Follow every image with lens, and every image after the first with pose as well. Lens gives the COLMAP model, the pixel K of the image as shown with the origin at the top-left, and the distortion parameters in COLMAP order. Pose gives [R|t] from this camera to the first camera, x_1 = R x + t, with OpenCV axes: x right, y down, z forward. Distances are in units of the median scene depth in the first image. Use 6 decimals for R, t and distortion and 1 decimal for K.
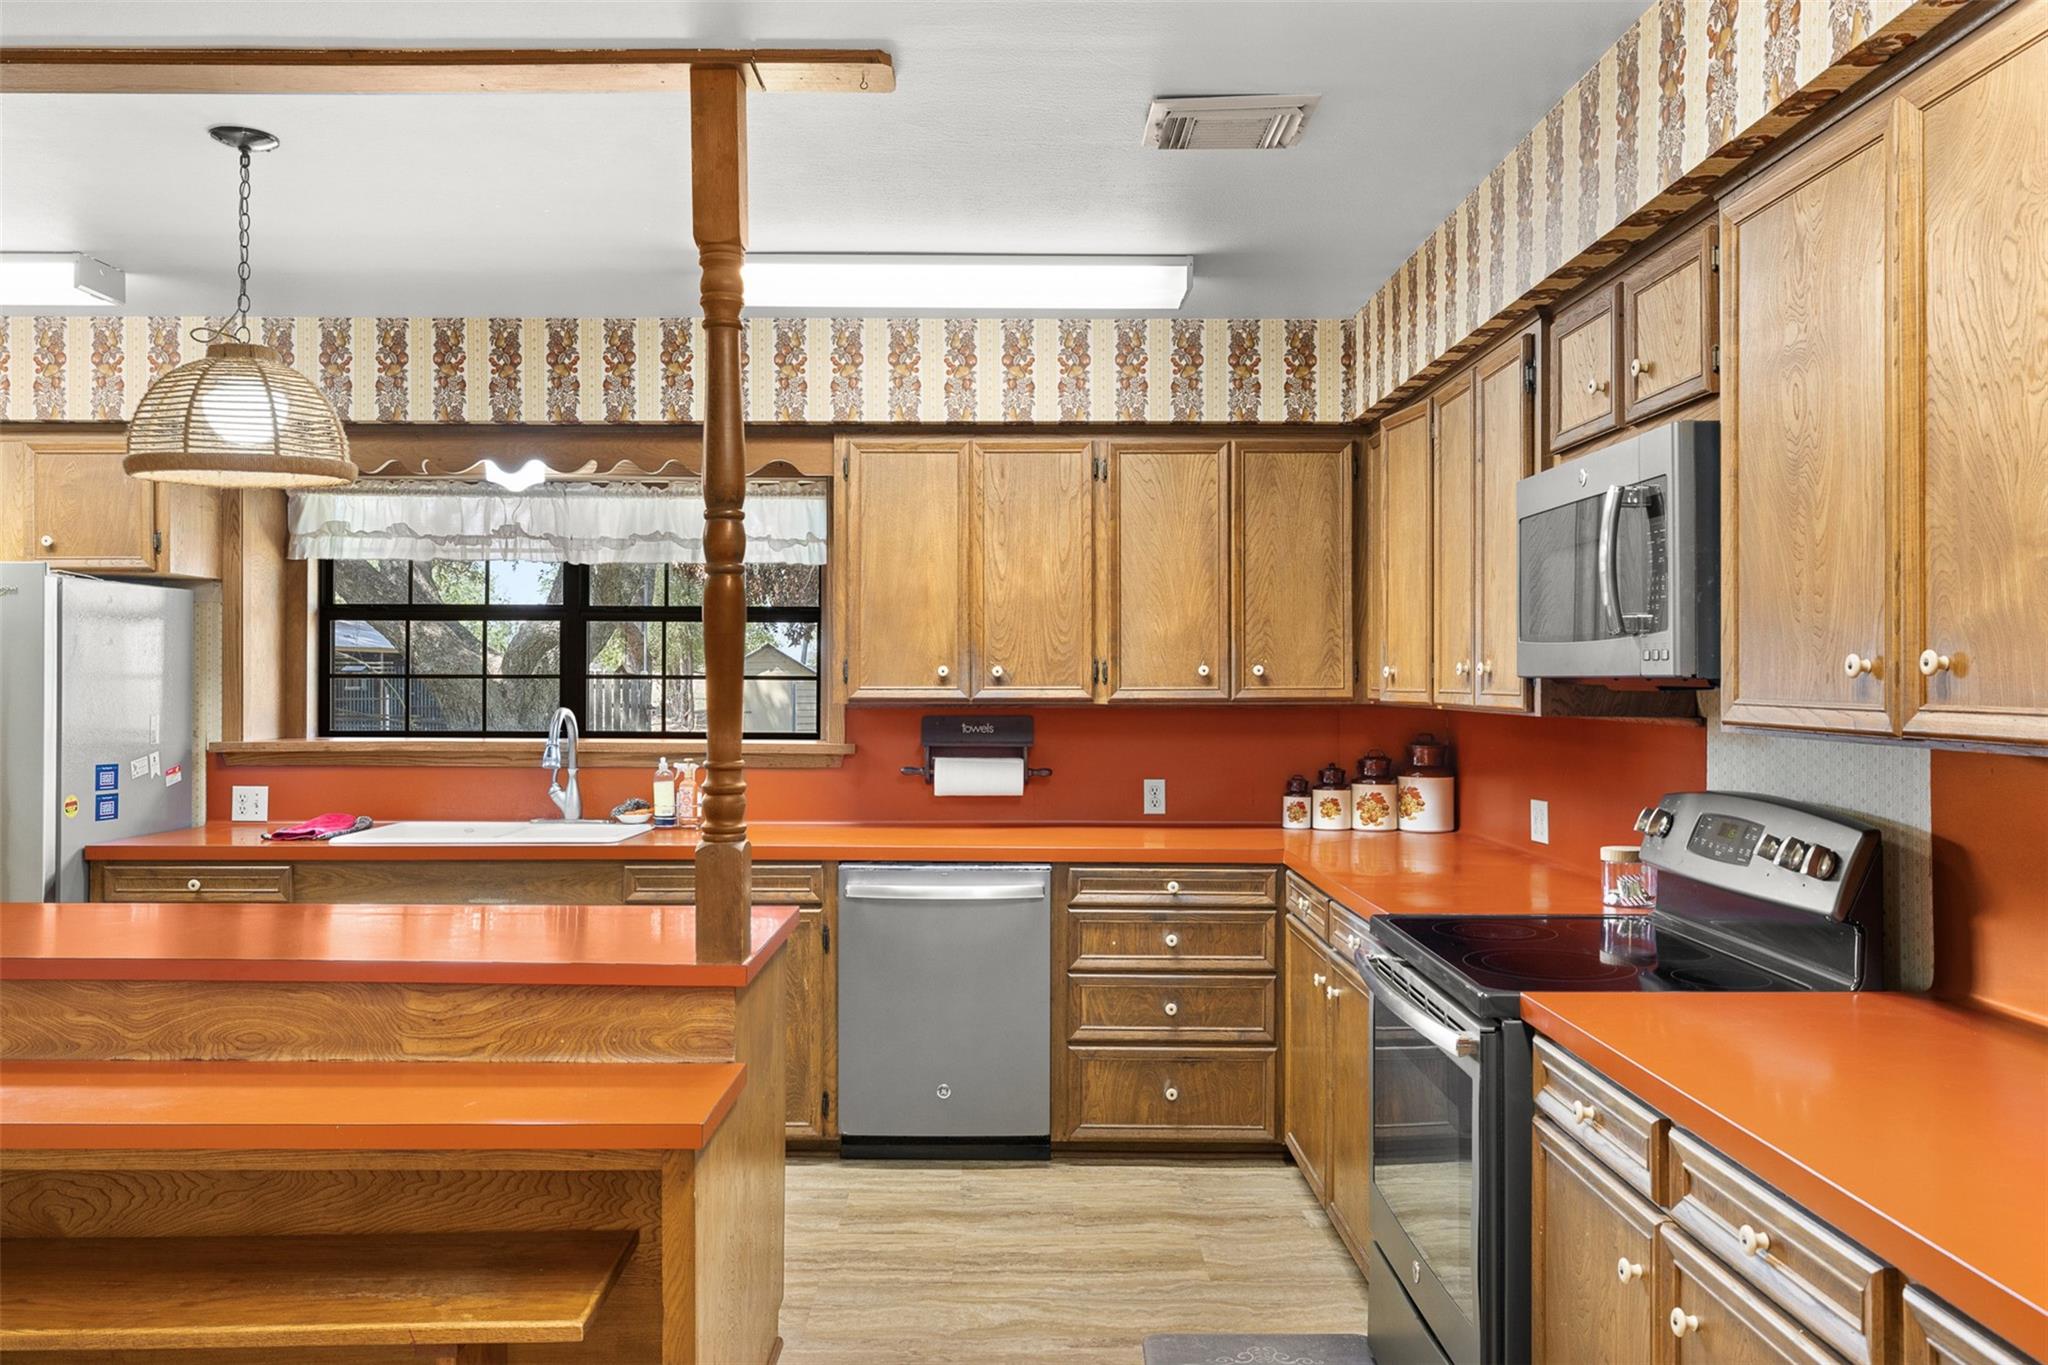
lens RADIAL K [[1550.1, 0, 1024.0], [0, 1550.1, 682.5], [0, 0, 1]] dist [-0.001106, 0.004713]
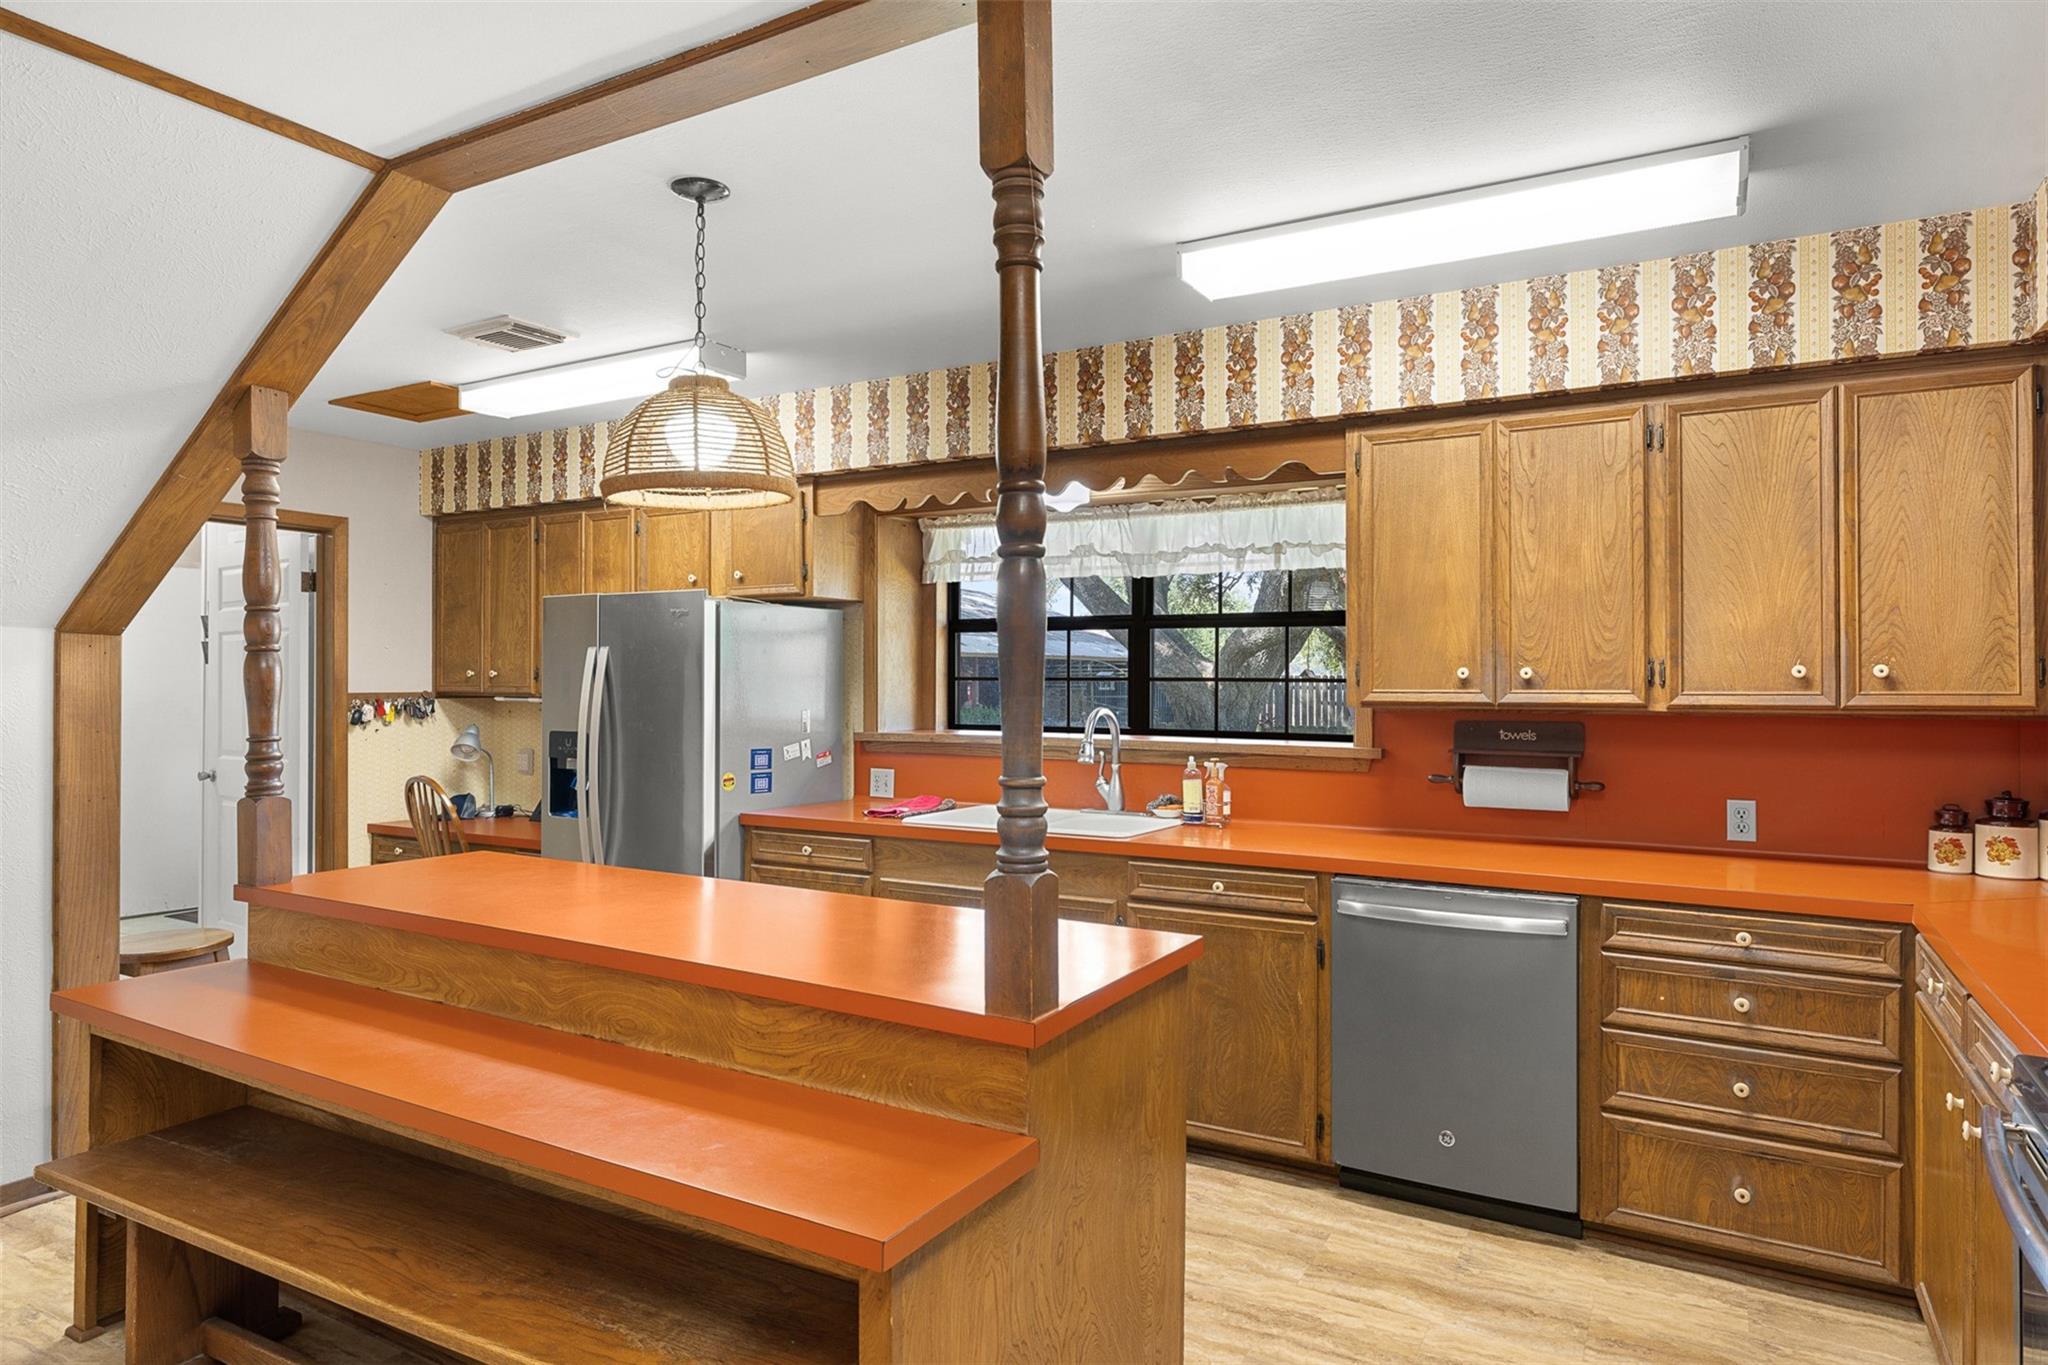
lens RADIAL K [[1203.1, 0, 1021.3], [0, 1203.1, 676.0], [0, 0, 1]] dist [-0.002785, 0.001217]
pose [[0.863407, -0.001791, -0.504505, 0.082761], [-0.001933, 0.999975, -0.006858, -0.000195], [0.504505, 0.006897, 0.863381, 0.253722]]
